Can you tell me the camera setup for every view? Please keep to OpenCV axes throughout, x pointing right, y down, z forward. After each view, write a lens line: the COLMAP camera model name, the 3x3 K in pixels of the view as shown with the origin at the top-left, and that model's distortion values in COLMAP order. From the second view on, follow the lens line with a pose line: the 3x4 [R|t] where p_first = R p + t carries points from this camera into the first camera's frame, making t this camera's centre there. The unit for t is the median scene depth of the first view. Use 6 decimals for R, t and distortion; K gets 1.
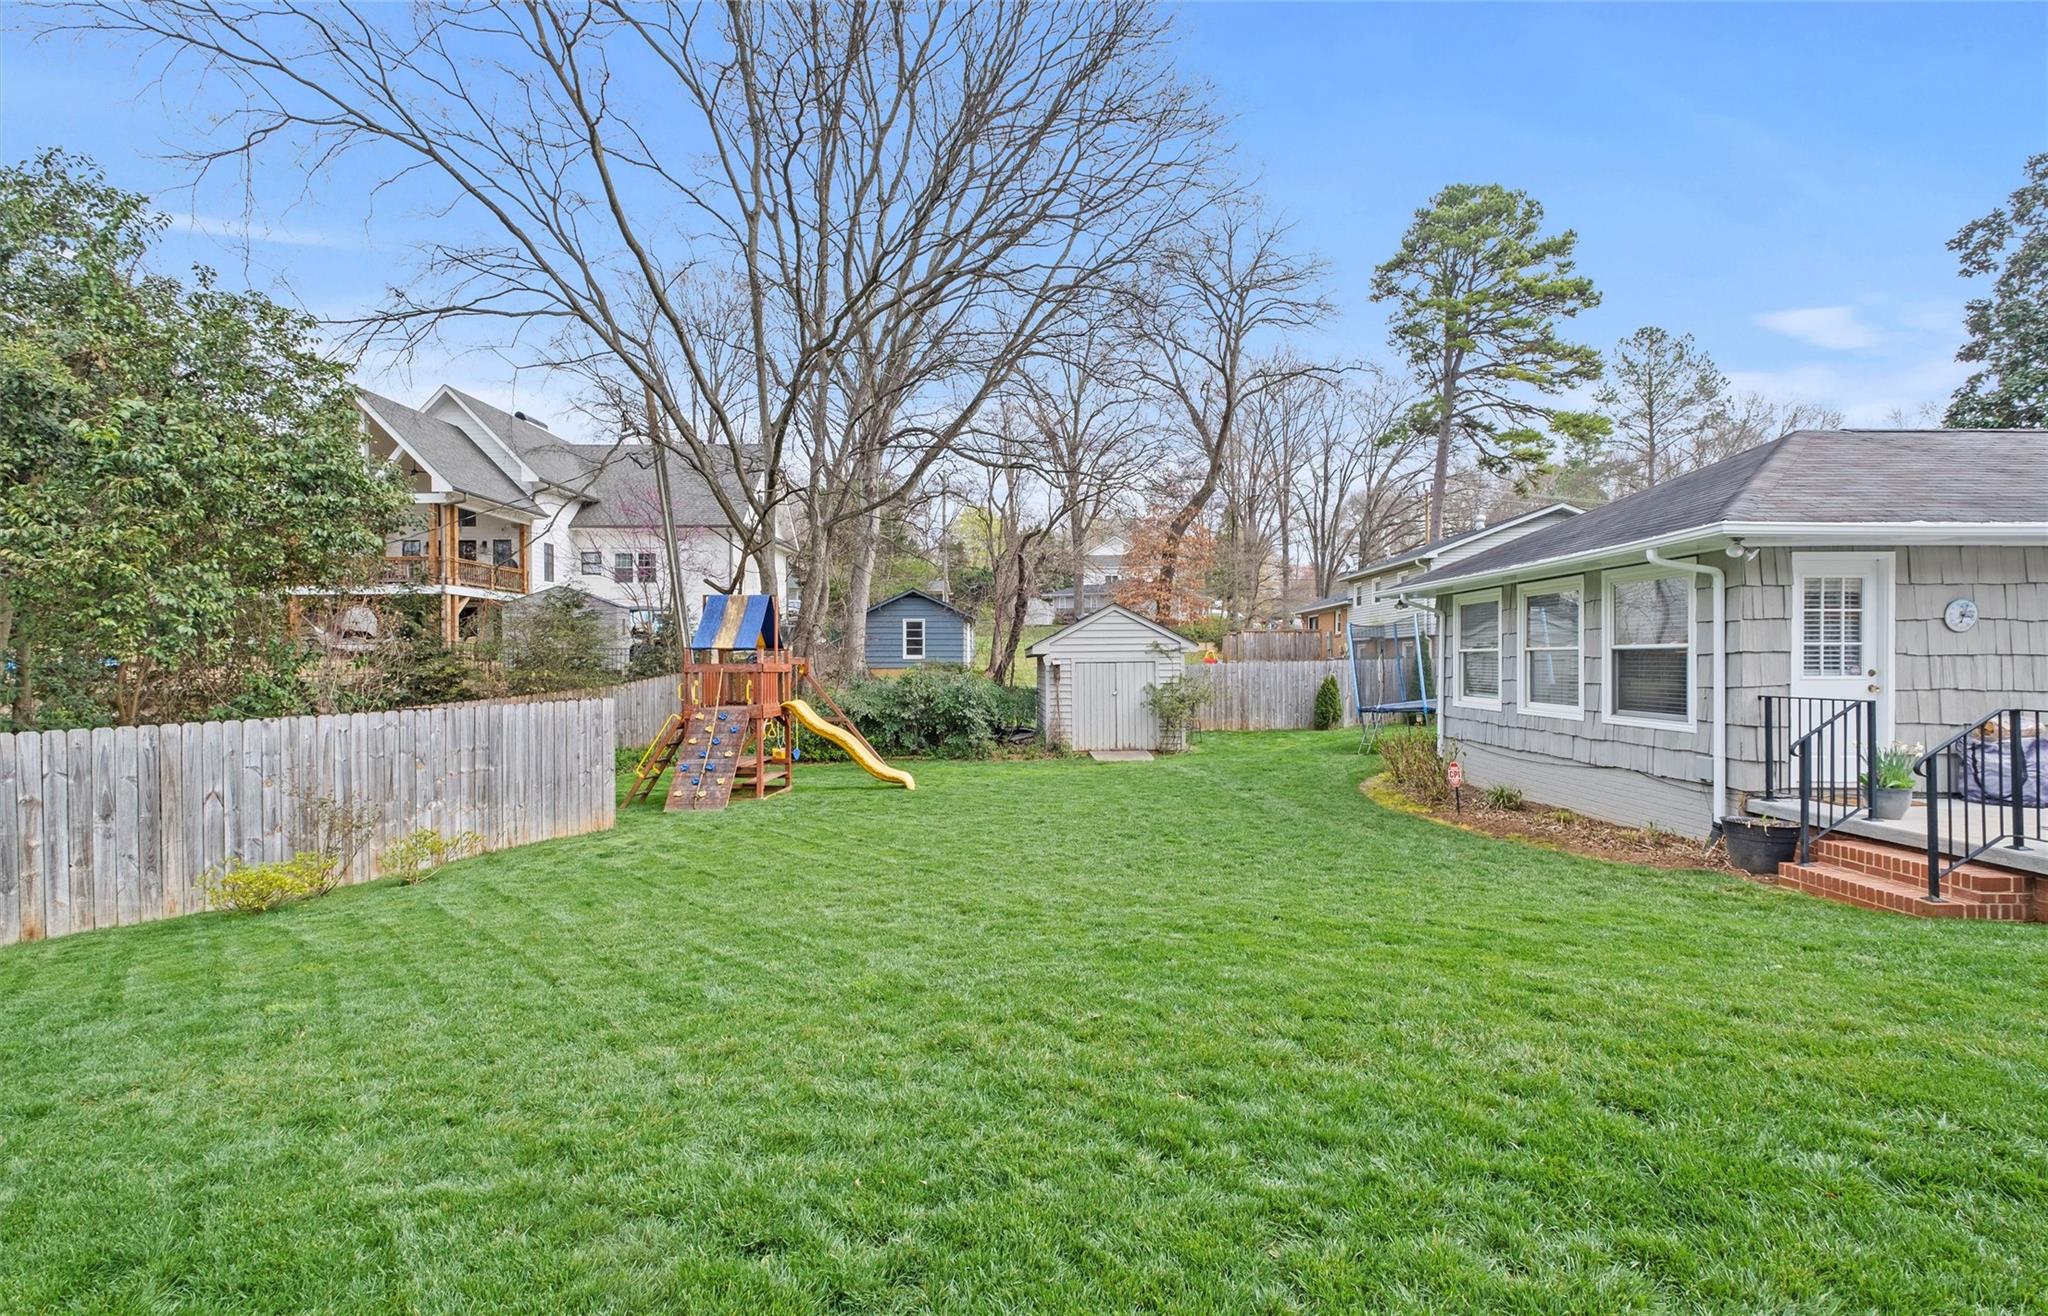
lens RADIAL K [[886.0, 0, 1019.8], [0, 886.0, 660.1], [0, 0, 1]] dist [-0.003006, -0.001400]
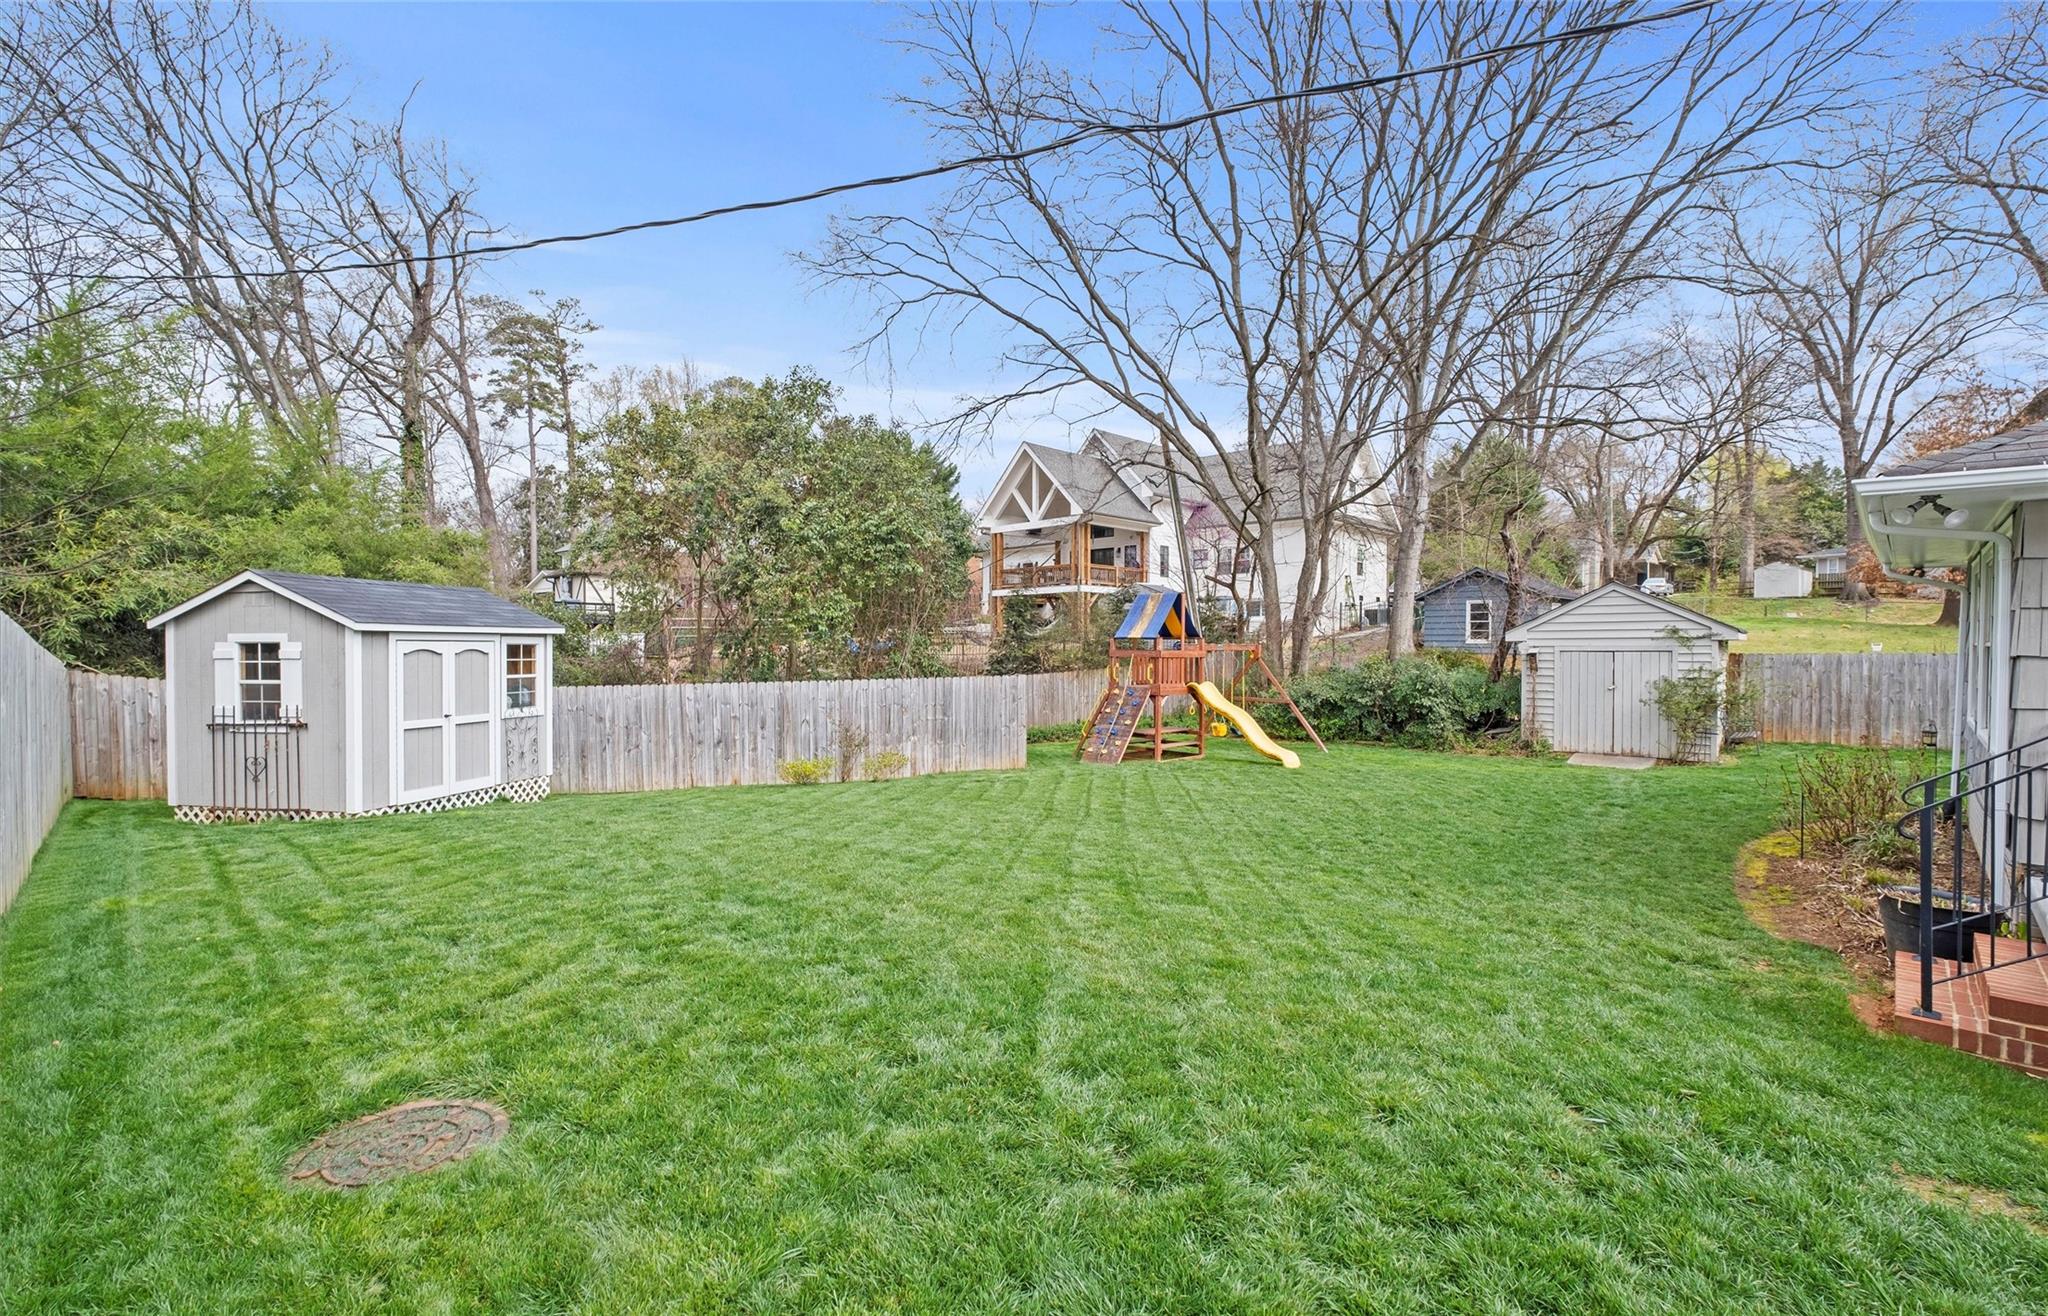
lens RADIAL K [[886.0, 0, 1034.0], [0, 886.0, 650.9], [0, 0, 1]] dist [-0.003006, -0.001400]
pose [[0.722128, 0.012425, -0.691648, 0.189202], [-0.002927, 0.999885, 0.014906, -0.005692], [0.691753, -0.008740, 0.722081, 0.001732]]
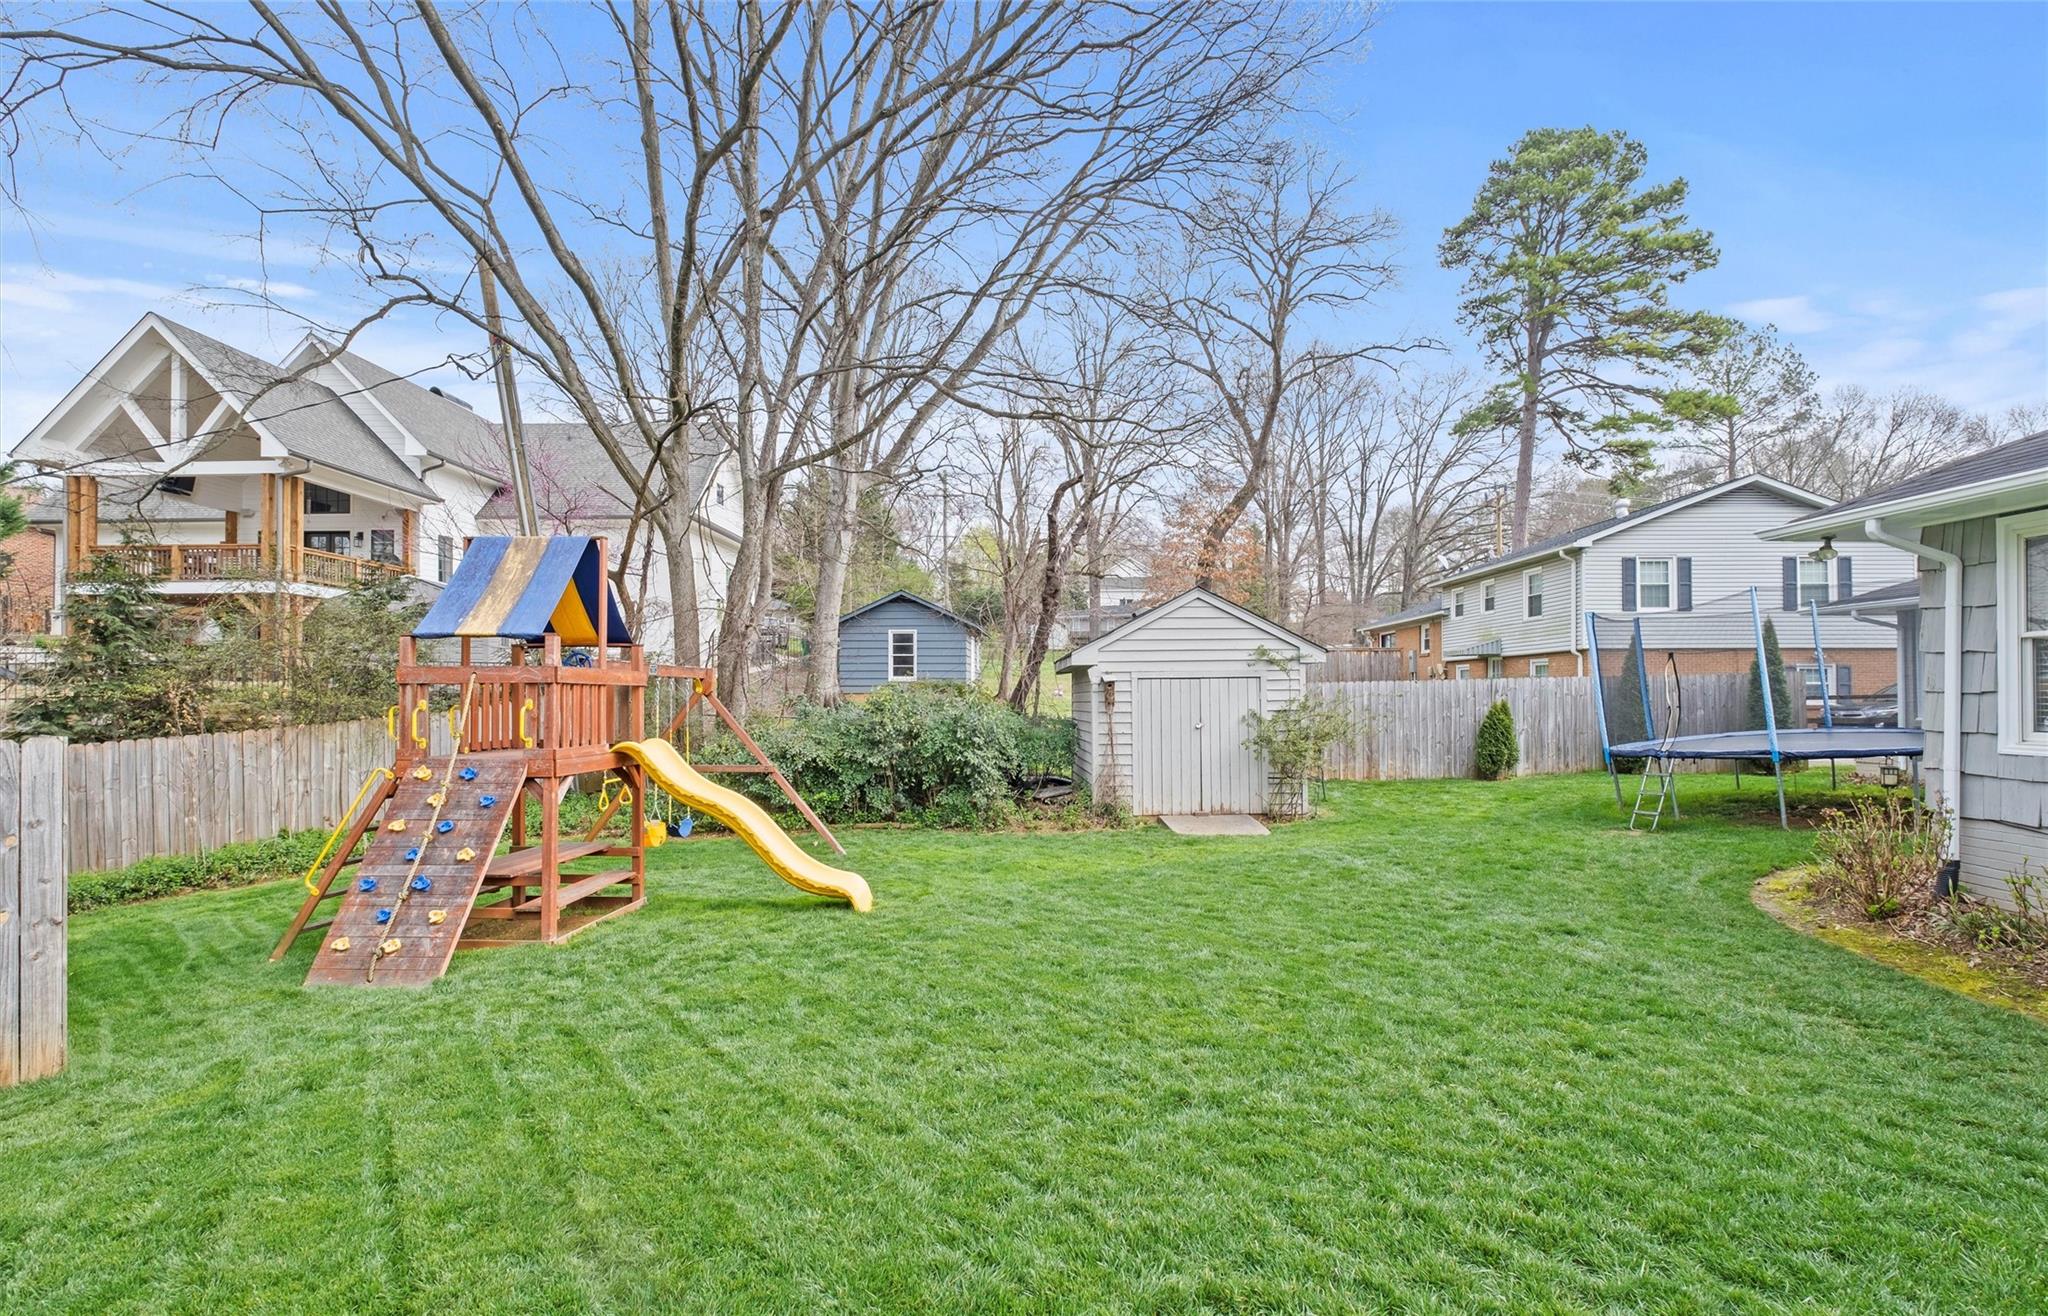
lens RADIAL K [[886.0, 0, 1013.4], [0, 886.0, 671.5], [0, 0, 1]] dist [-0.003006, -0.001400]
pose [[0.999935, -0.000533, -0.011380, -0.013193], [0.000271, 0.999736, -0.022991, 0.008206], [0.011389, 0.022986, 0.999671, 0.226610]]
